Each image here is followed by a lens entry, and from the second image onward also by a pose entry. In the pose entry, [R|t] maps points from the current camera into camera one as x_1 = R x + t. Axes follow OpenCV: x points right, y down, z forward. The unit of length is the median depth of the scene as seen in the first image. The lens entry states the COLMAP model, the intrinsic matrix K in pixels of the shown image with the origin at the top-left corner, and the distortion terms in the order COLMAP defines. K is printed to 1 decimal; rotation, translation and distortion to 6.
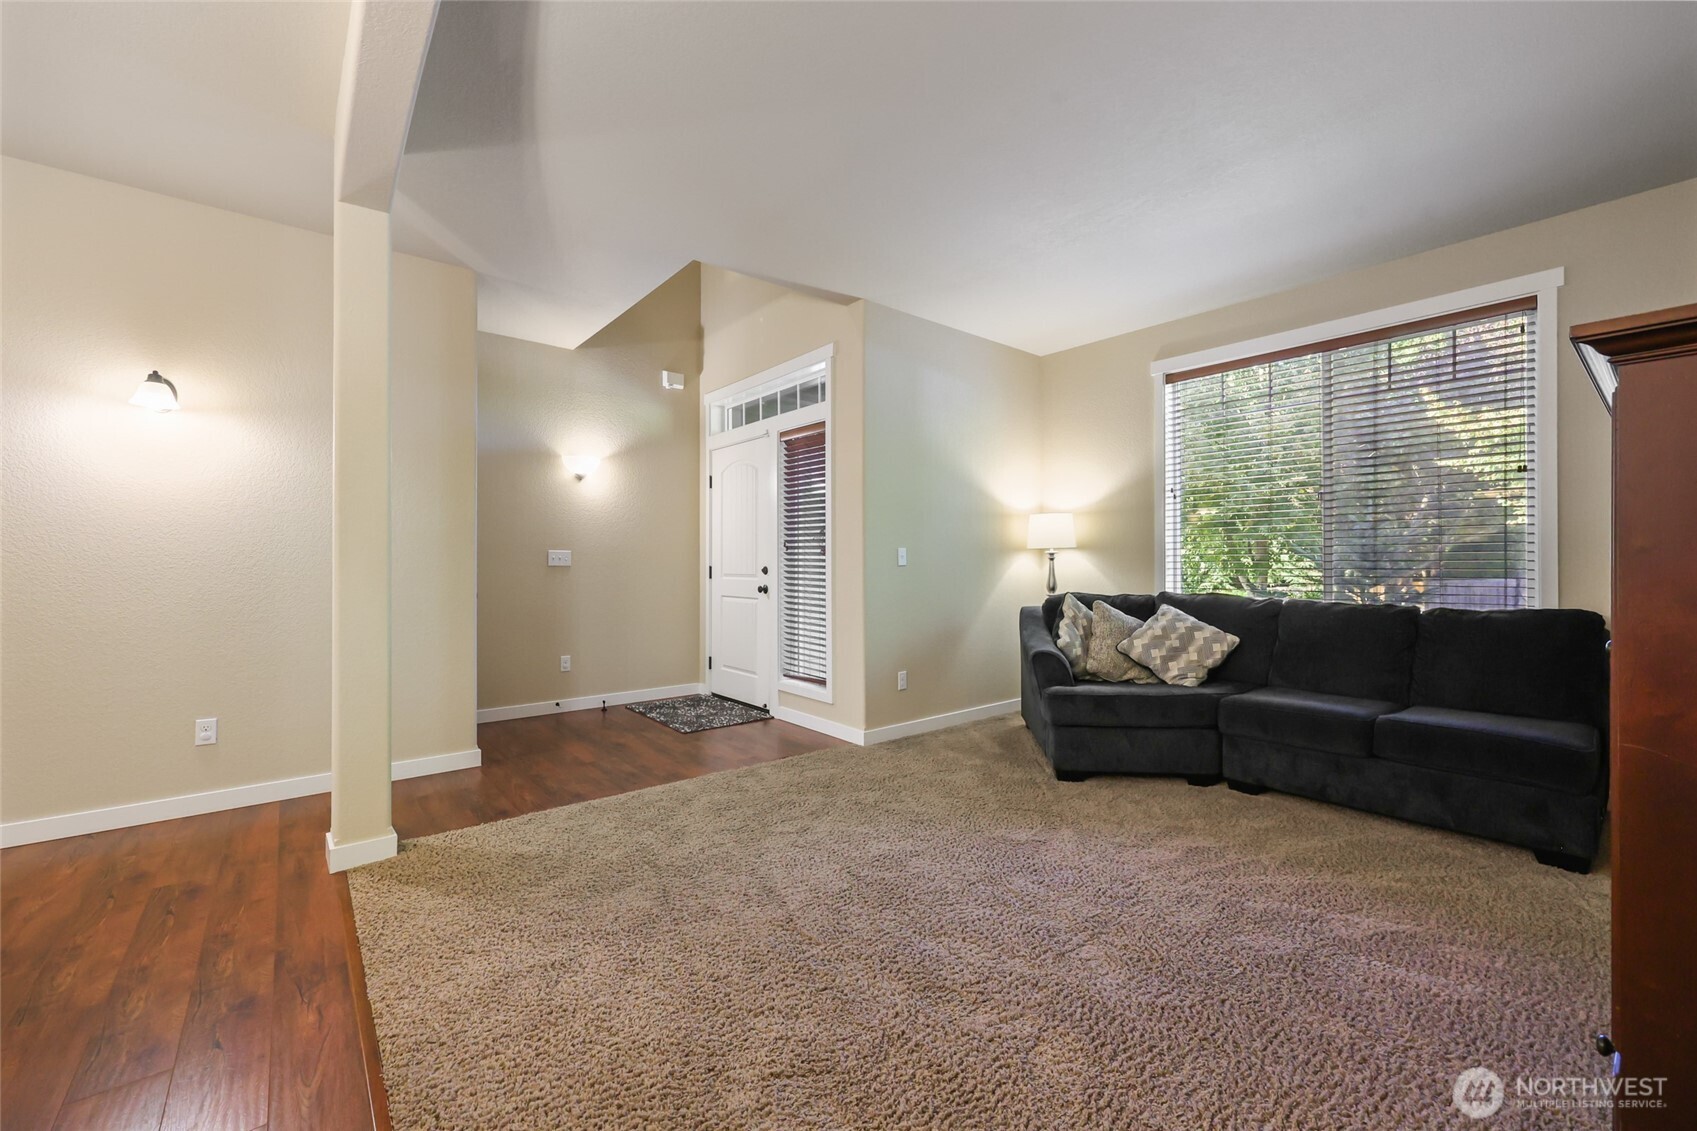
lens RADIAL K [[678.1, 0, 842.6], [0, 678.1, 555.2], [0, 0, 1]] dist [0.002339, 0.000129]
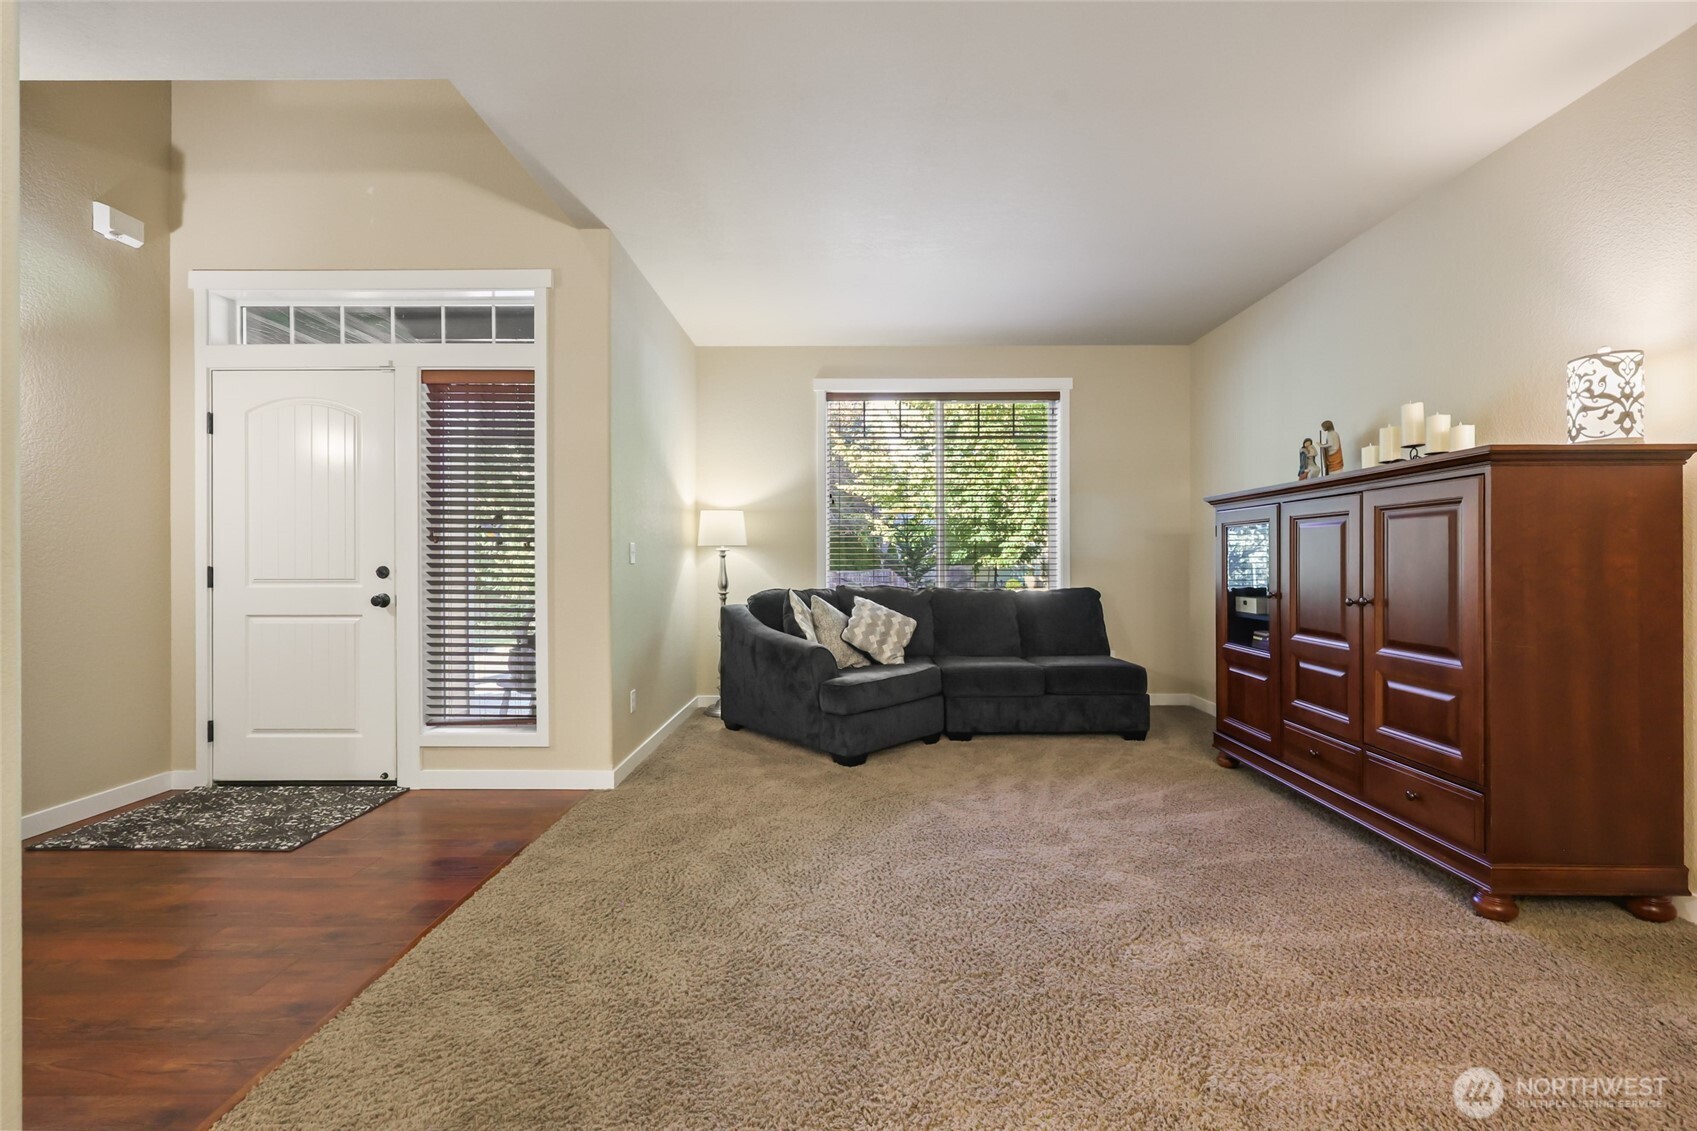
lens RADIAL K [[689.5, 0, 841.9], [0, 689.5, 558.0], [0, 0, 1]] dist [0.001161, 0.000776]
pose [[0.639569, 0.001100, 0.768733, -0.486860], [-0.005567, 0.999979, 0.003201, 0.005198], [-0.768713, -0.006327, 0.639562, 0.314297]]
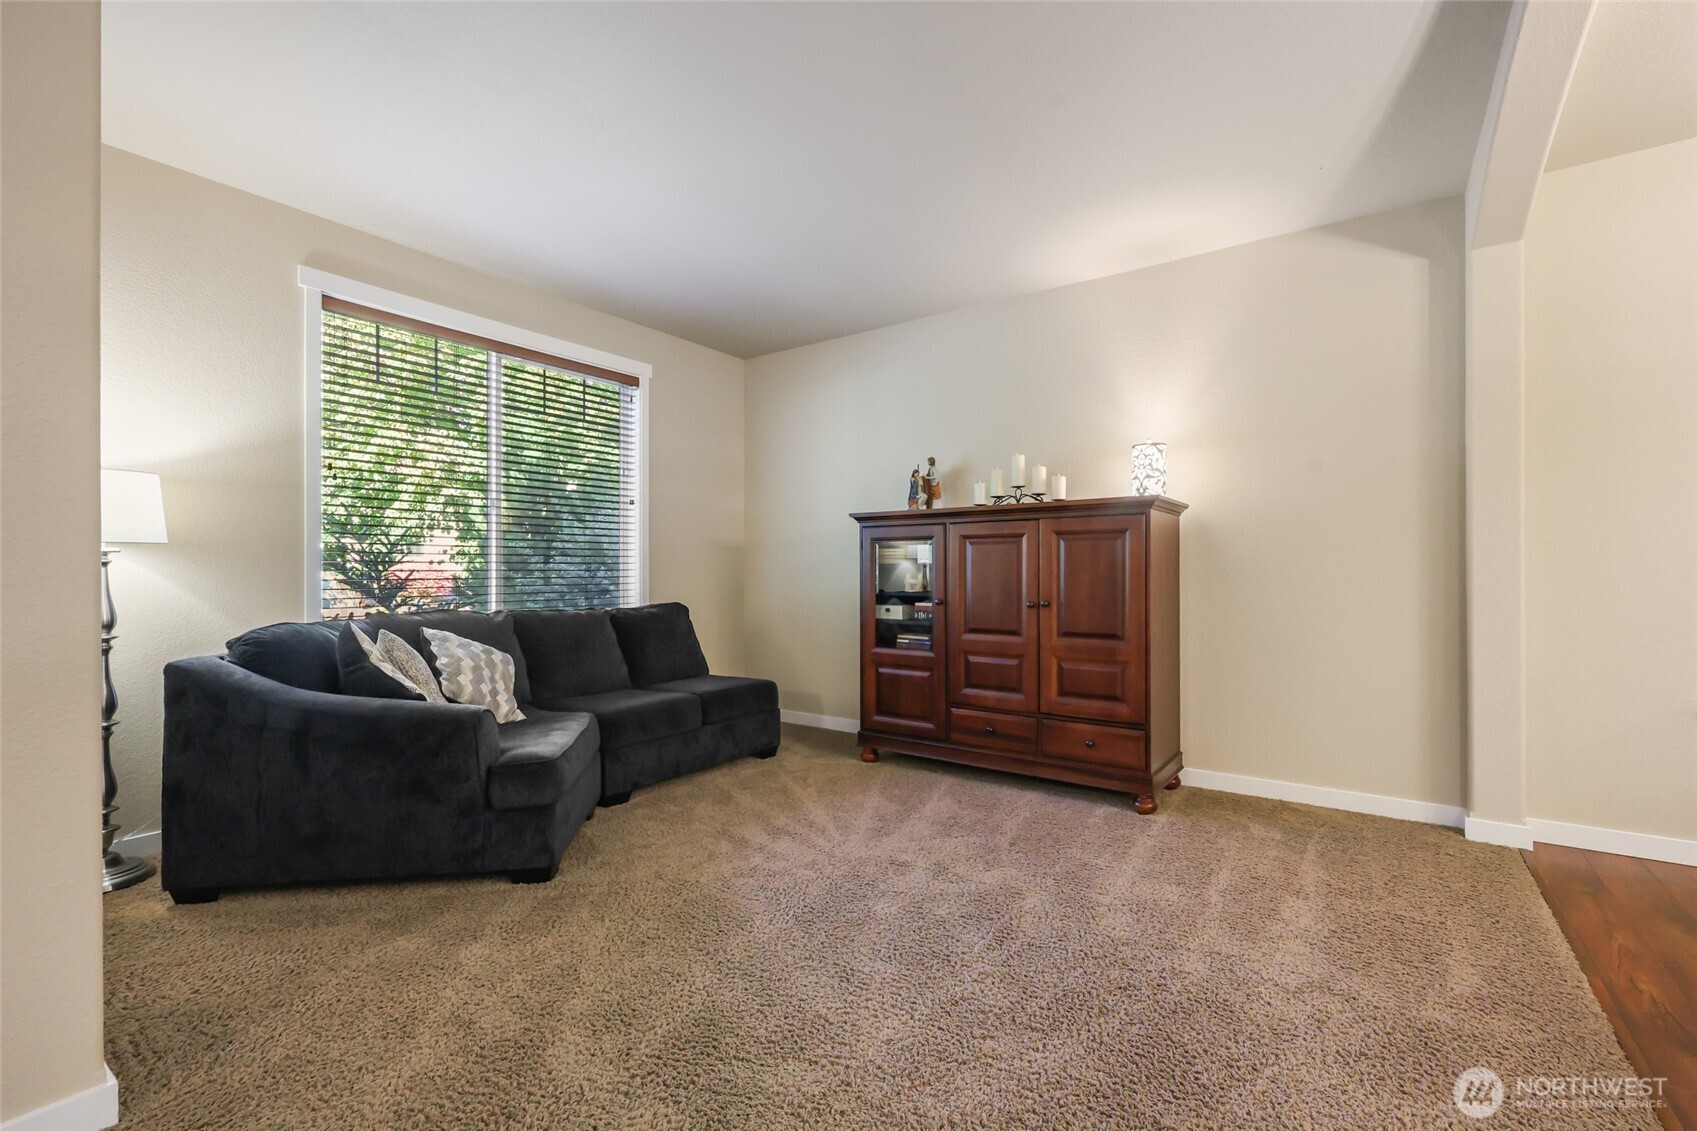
lens RADIAL K [[734.3, 0, 855.1], [0, 734.3, 575.5], [0, 0, 1]] dist [0.000235, -0.000042]
pose [[-0.268729, -0.004242, 0.963206, -0.474362], [-0.008426, 0.999962, 0.002053, 0.011168], [-0.963179, -0.007564, -0.268755, 0.862119]]
